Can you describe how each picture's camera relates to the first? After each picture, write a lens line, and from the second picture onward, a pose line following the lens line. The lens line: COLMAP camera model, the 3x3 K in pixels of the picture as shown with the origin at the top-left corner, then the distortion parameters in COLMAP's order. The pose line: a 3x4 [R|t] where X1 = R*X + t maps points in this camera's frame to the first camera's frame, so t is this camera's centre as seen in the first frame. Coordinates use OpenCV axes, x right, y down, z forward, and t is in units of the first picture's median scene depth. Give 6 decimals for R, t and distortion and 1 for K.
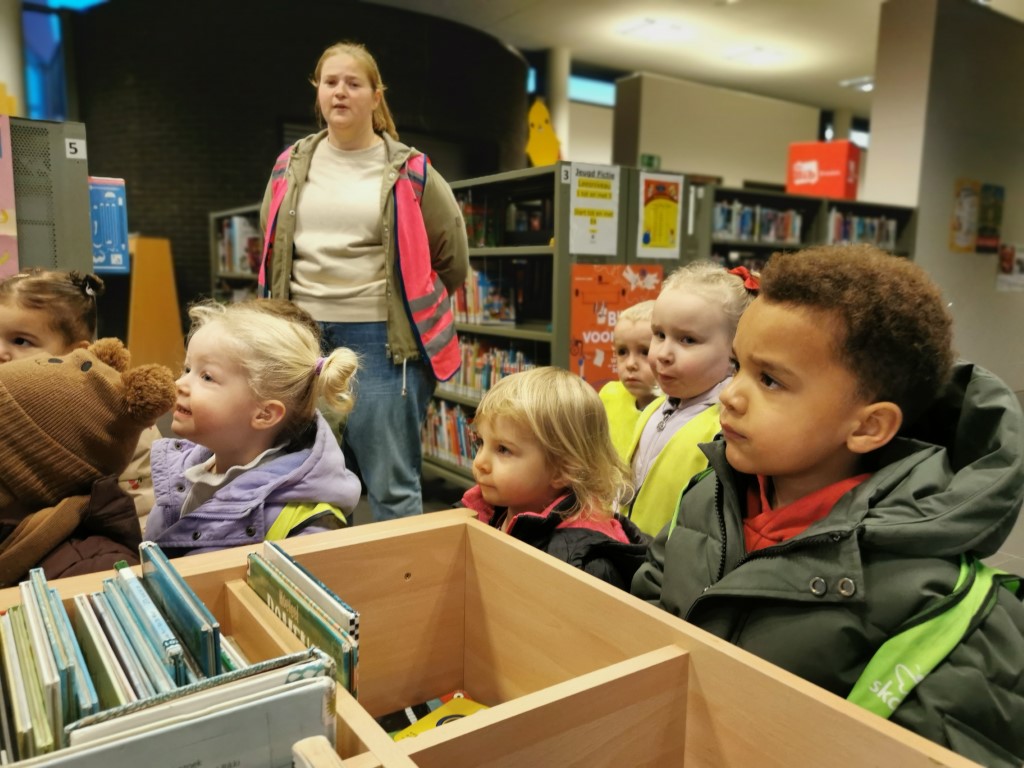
lens RADIAL K [[786.7, 0, 505.9], [0, 786.7, 381.5], [0, 0, 1]] dist [0.060898, -0.049502]
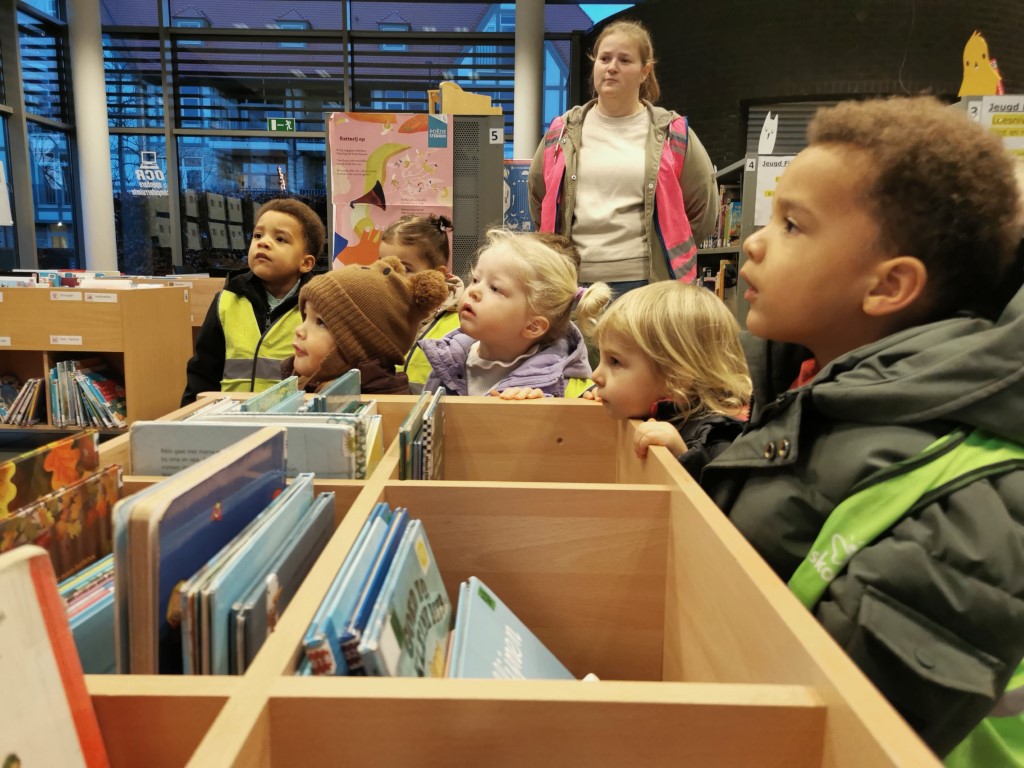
lens RADIAL K [[786.7, 0, 505.9], [0, 786.7, 381.5], [0, 0, 1]] dist [0.060898, -0.049502]
pose [[0.818317, 0.079773, -0.569204, 0.203047], [-0.077770, 0.996582, 0.027863, 0.055998], [0.569481, 0.021466, 0.821724, -0.010430]]
